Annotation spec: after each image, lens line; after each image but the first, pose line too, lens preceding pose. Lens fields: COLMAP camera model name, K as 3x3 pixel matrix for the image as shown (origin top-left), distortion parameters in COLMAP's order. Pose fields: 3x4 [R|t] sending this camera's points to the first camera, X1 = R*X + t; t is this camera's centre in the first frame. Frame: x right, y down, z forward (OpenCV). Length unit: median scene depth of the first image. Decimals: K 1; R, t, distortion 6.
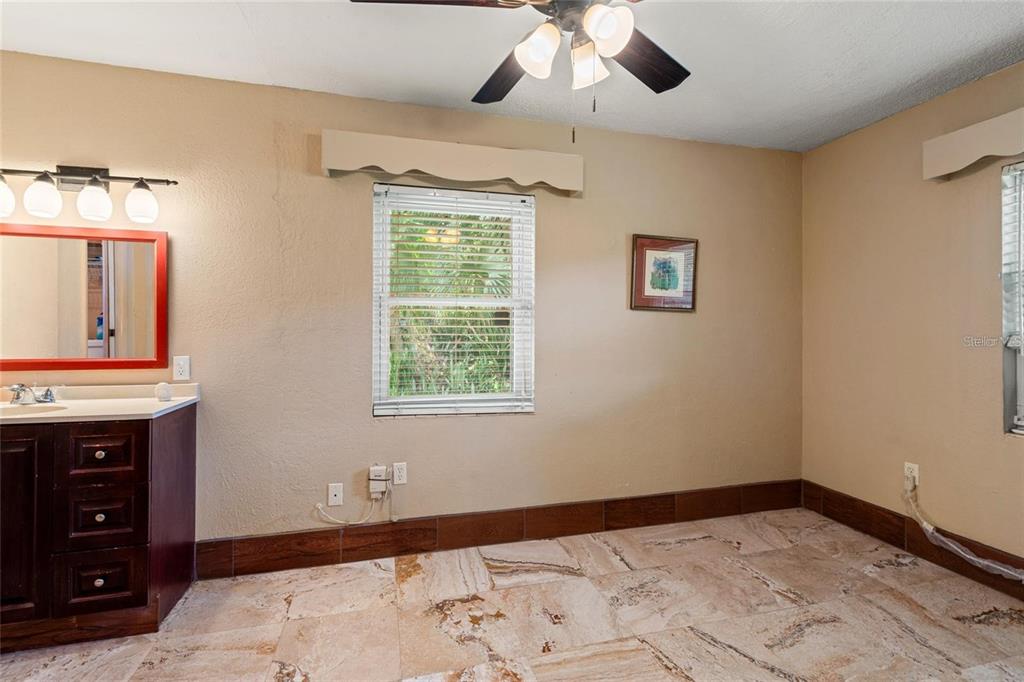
lens RADIAL K [[466.2, 0, 508.1], [0, 466.2, 331.6], [0, 0, 1]] dist [0.000111, 0.000379]
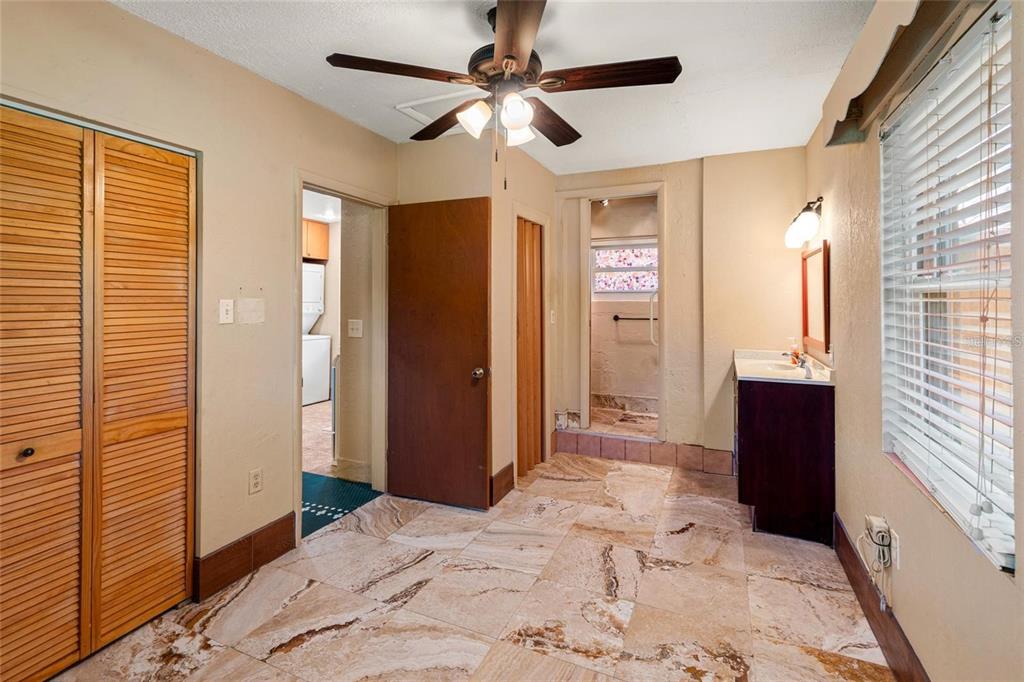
lens RADIAL K [[475.5, 0, 508.2], [0, 475.5, 306.4], [0, 0, 1]] dist [0.000609, 0.001205]
pose [[-0.636614, 0.002048, -0.771180, 0.778928], [-0.006038, 0.999953, 0.007639, -0.050532], [0.771159, 0.009519, -0.636571, 1.227146]]
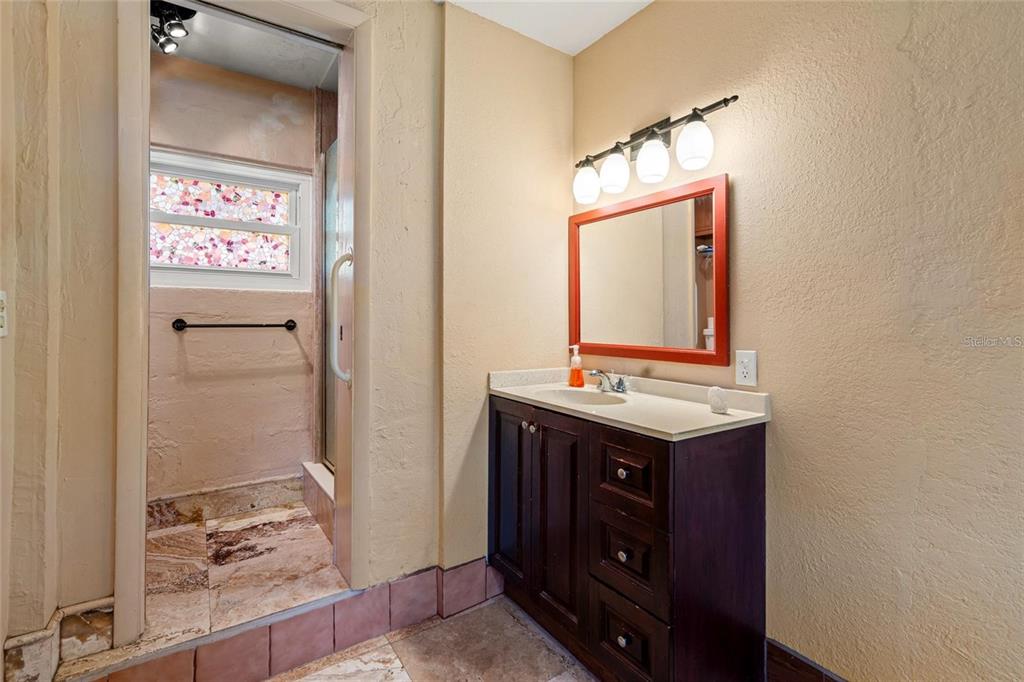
lens RADIAL K [[466.9, 0, 509.5], [0, 466.9, 318.9], [0, 0, 1]] dist [0.000955, 0.000773]
pose [[0.313686, -0.008584, -0.949488, -0.174072], [-0.006083, 0.999920, -0.011049, 0.017716], [0.949507, 0.009242, 0.313609, 0.494139]]
